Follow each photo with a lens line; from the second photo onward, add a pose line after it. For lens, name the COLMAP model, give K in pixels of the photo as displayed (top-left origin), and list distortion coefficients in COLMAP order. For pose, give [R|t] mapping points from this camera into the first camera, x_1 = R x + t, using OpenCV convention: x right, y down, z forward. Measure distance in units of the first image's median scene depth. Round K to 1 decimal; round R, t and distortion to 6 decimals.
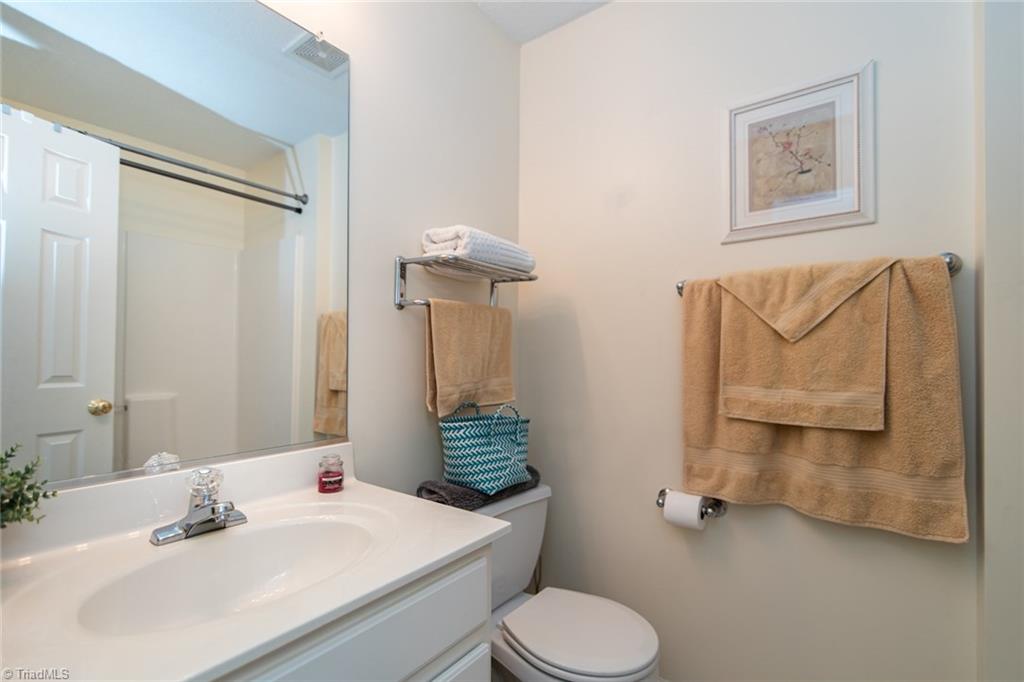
lens RADIAL K [[459.4, 0, 516.7], [0, 459.4, 353.4], [0, 0, 1]] dist [-0.000613, -0.000196]
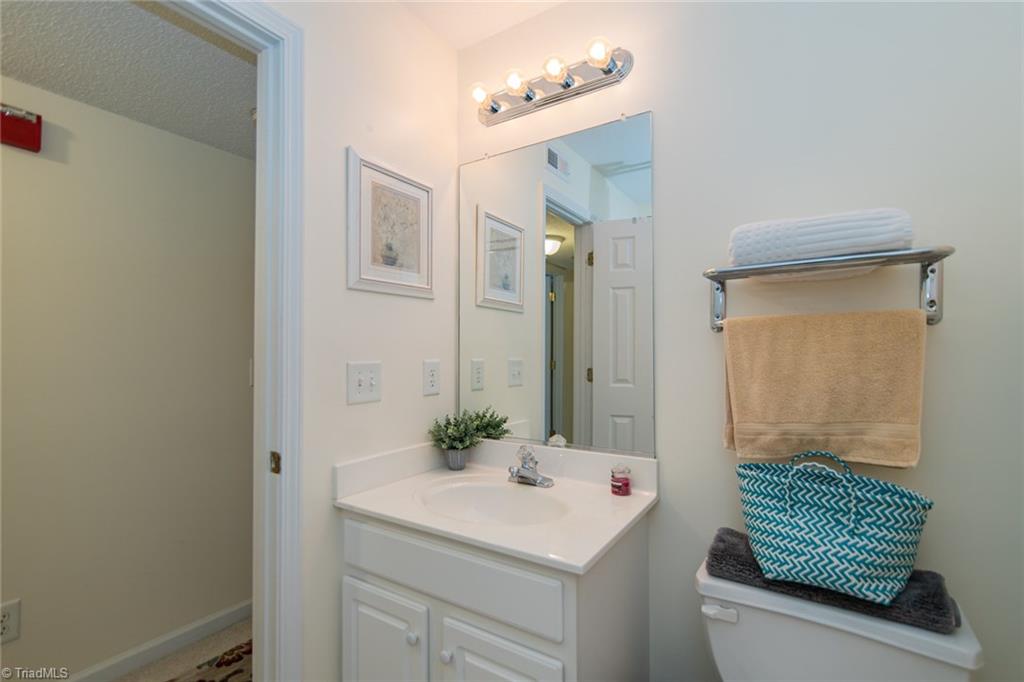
lens RADIAL K [[459.4, 0, 516.7], [0, 459.4, 353.4], [0, 0, 1]] dist [-0.000613, -0.000196]
pose [[0.085040, -0.000996, -0.996377, 0.609219], [0.013346, 0.999911, 0.000139, -0.054492], [0.996288, -0.013309, 0.085046, 0.513625]]
